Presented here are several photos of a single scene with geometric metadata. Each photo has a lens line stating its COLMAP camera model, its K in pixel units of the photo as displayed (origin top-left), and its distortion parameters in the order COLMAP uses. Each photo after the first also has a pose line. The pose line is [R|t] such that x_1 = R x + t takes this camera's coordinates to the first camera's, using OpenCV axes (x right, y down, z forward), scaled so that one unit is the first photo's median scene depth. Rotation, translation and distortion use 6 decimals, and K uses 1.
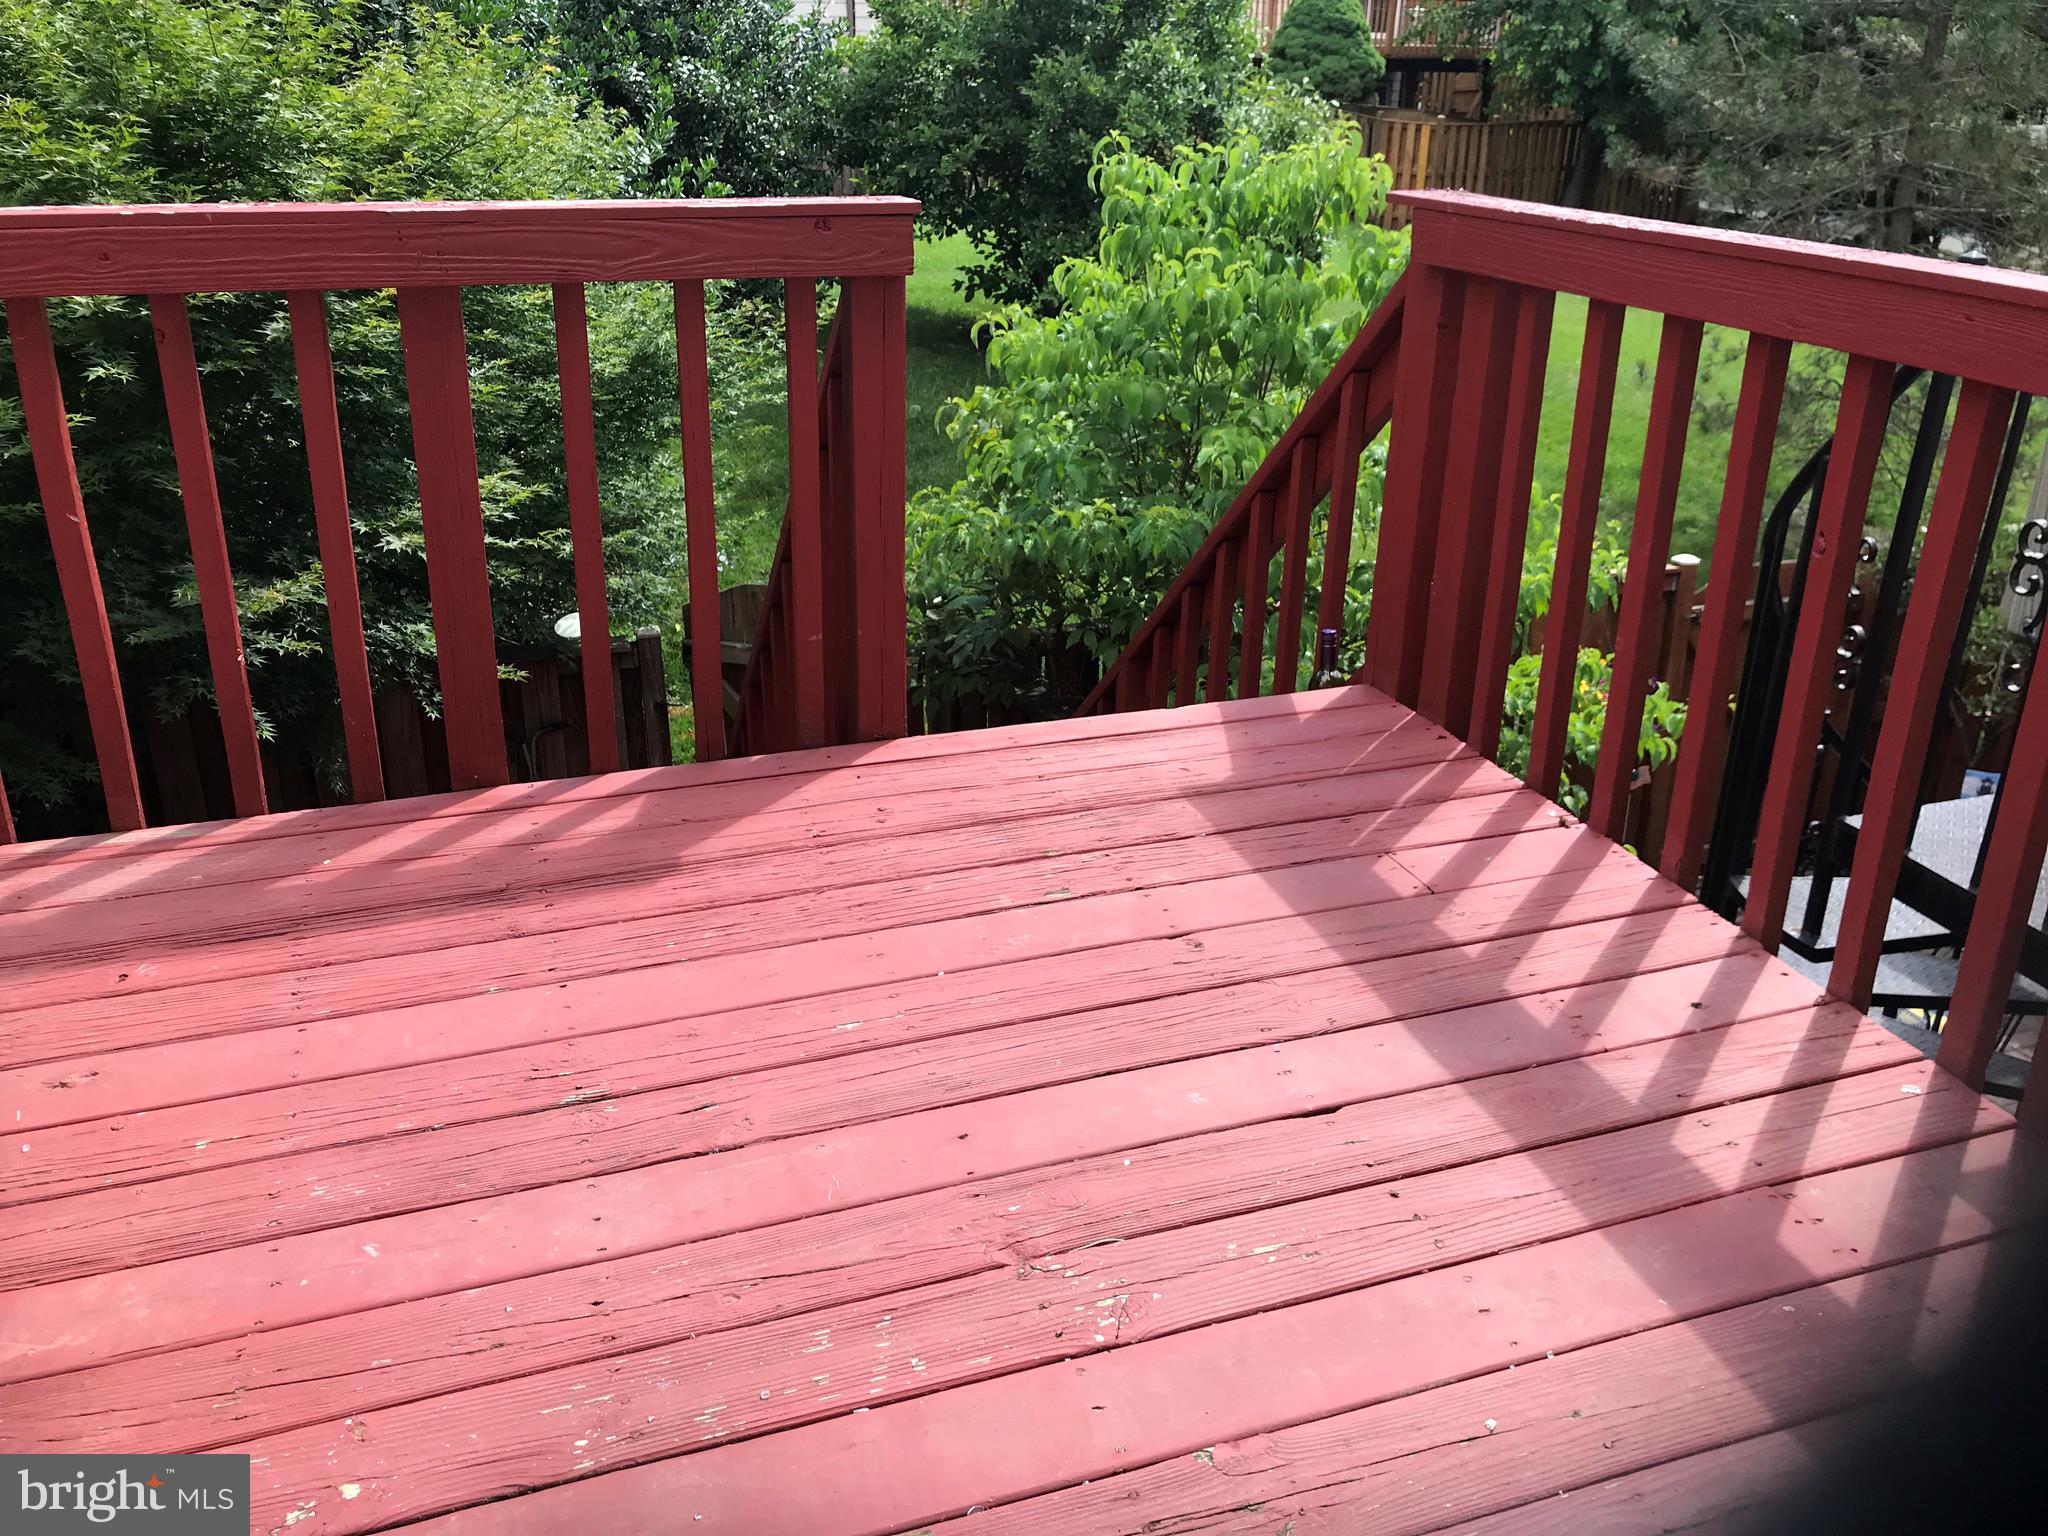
lens RADIAL K [[1678.5, 0, 1025.4], [0, 1678.5, 755.5], [0, 0, 1]] dist [0.035396, -0.063520]
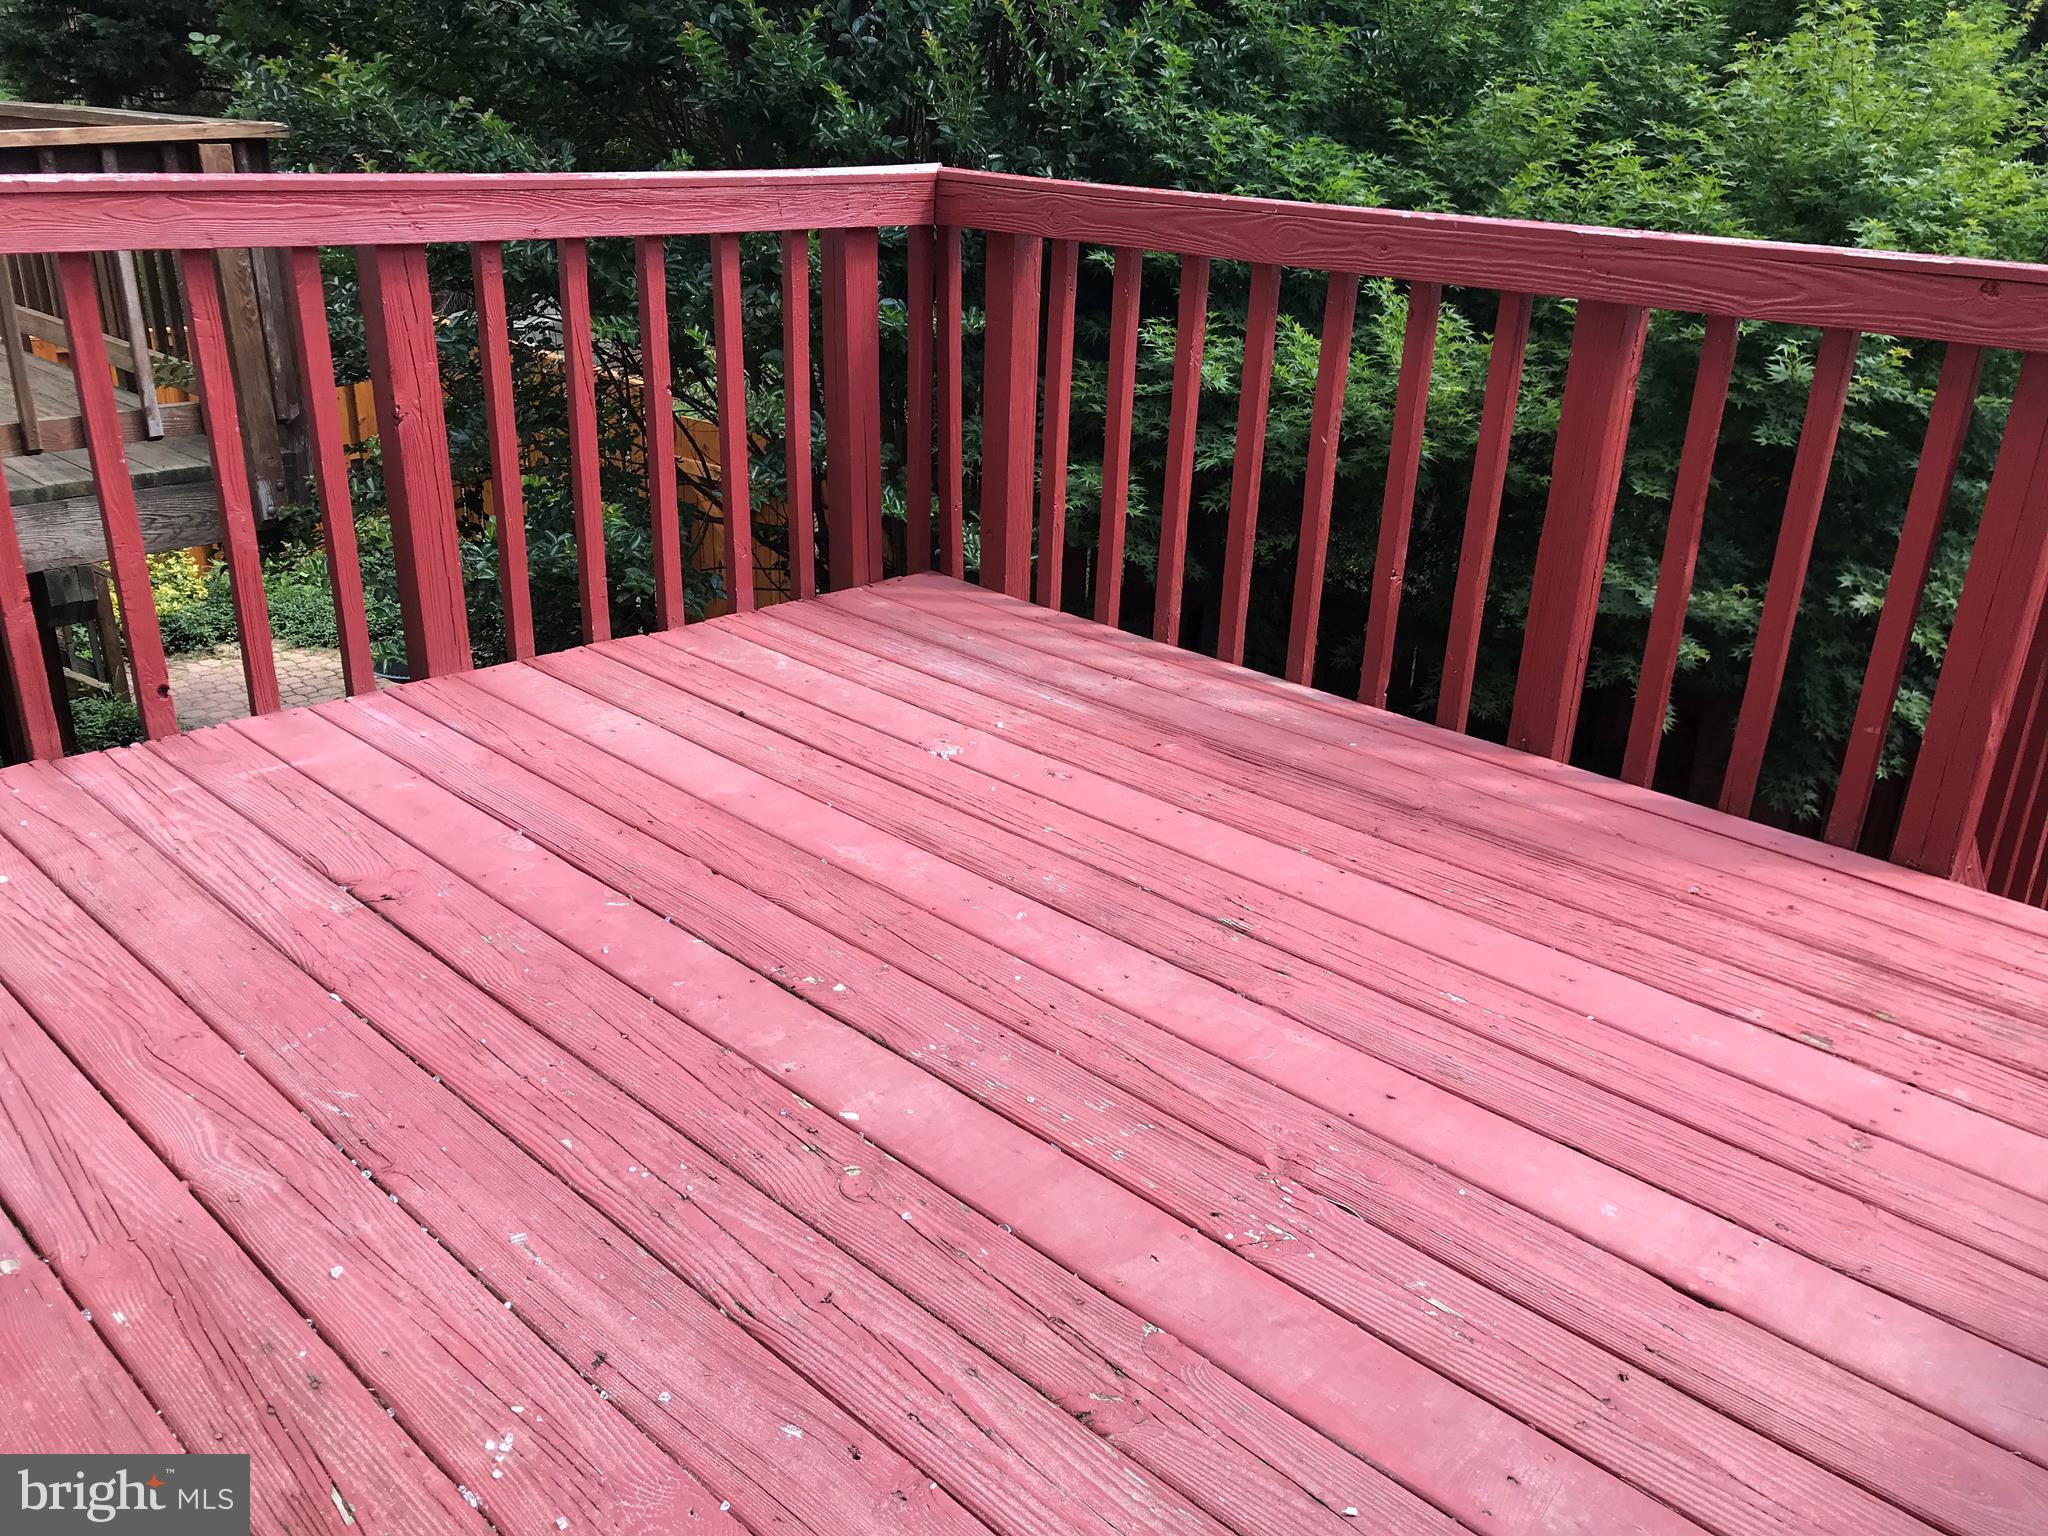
lens RADIAL K [[1646.9, 0, 1030.5], [0, 1646.9, 782.1], [0, 0, 1]] dist [0.011343, -0.013356]
pose [[0.450250, 0.349060, -0.821847, 0.528006], [-0.373560, 0.909638, 0.181692, -0.046348], [0.811005, 0.225202, 0.539959, 0.175860]]
